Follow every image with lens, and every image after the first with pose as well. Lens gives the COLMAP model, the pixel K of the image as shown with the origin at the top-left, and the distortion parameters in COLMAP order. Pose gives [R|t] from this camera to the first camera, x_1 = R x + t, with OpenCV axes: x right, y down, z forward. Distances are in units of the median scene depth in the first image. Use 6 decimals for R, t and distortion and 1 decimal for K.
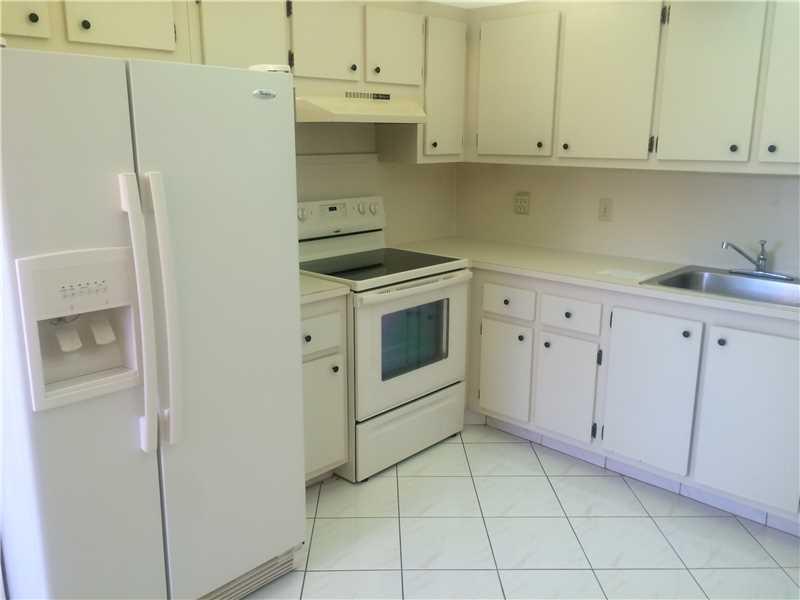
lens RADIAL K [[675.3, 0, 400.0], [0, 675.3, 300.0], [0, 0, 1]] dist [0.039537, -0.010806]
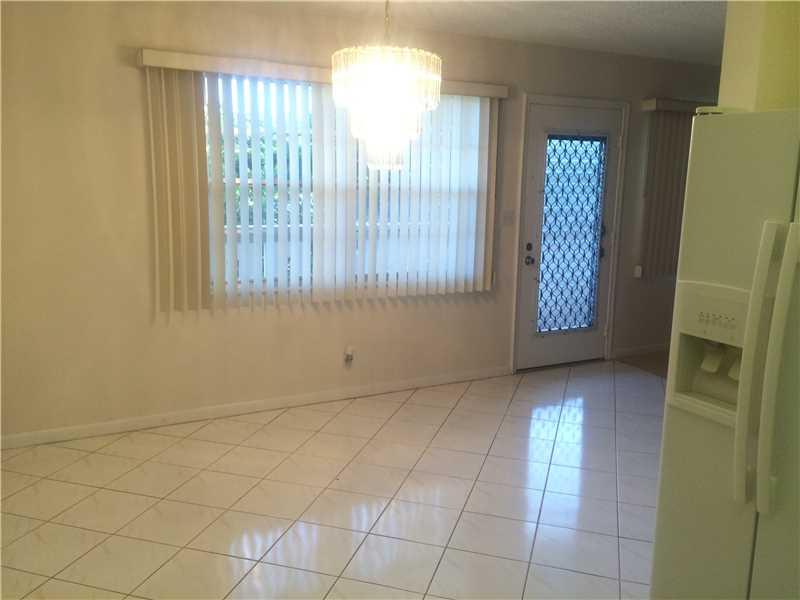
lens RADIAL K [[675.3, 0, 400.0], [0, 675.3, 300.0], [0, 0, 1]] dist [0.039537, -0.010806]
pose [[-0.327764, 0.156269, -0.931746, 0.386571], [-0.228999, 0.943674, 0.238826, -0.101547], [0.916586, 0.291648, -0.273517, 0.427415]]
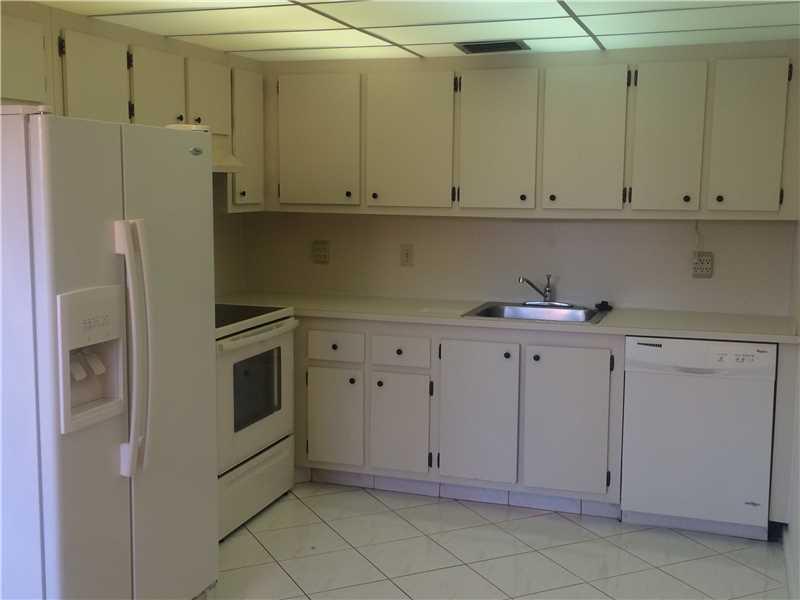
lens RADIAL K [[925.9, 0, 400.0], [0, 925.9, 300.0], [0, 0, 1]] dist [0.026004, 0.018233]
pose [[0.909020, -0.049595, 0.413792, -0.333783], [0.094790, 0.991475, -0.089403, 0.068751], [-0.405831, 0.120492, 0.905971, -0.309459]]
